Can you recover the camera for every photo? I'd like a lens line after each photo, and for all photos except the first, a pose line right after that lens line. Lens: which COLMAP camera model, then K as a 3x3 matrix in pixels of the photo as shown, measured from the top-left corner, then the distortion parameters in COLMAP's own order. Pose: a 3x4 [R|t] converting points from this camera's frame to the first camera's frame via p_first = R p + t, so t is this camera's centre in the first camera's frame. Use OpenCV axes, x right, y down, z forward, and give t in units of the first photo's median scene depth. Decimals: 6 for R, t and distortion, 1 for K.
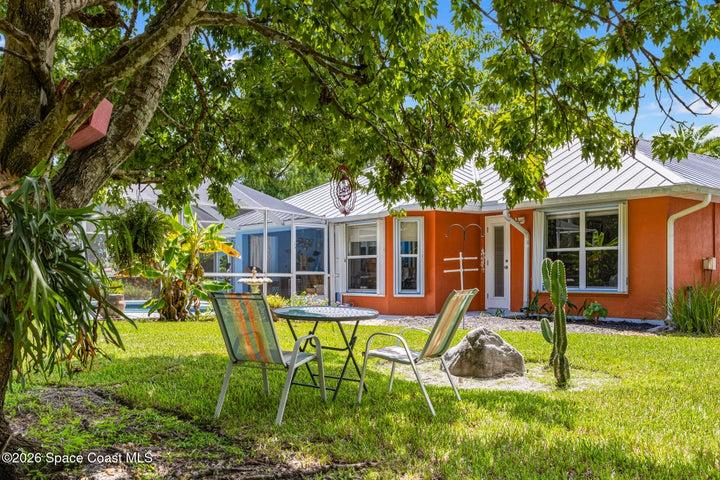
lens RADIAL K [[719.1, 0, 360.0], [0, 719.1, 240.0], [0, 0, 1]] dist [0.004255, 0.001762]
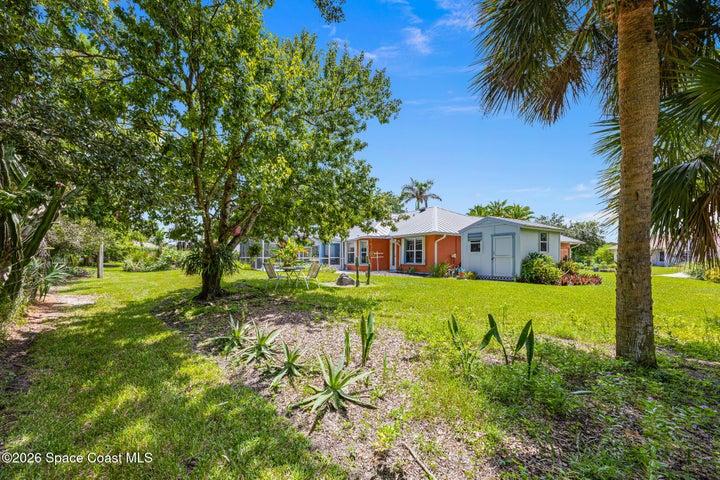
lens RADIAL K [[294.7, 0, 360.0], [0, 294.7, 240.0], [0, 0, 1]] dist [0.000874, 0.000037]
pose [[0.990836, -0.003011, -0.135033, 0.226978], [0.001968, 0.999967, -0.007857, -0.022471], [0.135053, 0.007519, 0.990810, -0.283044]]
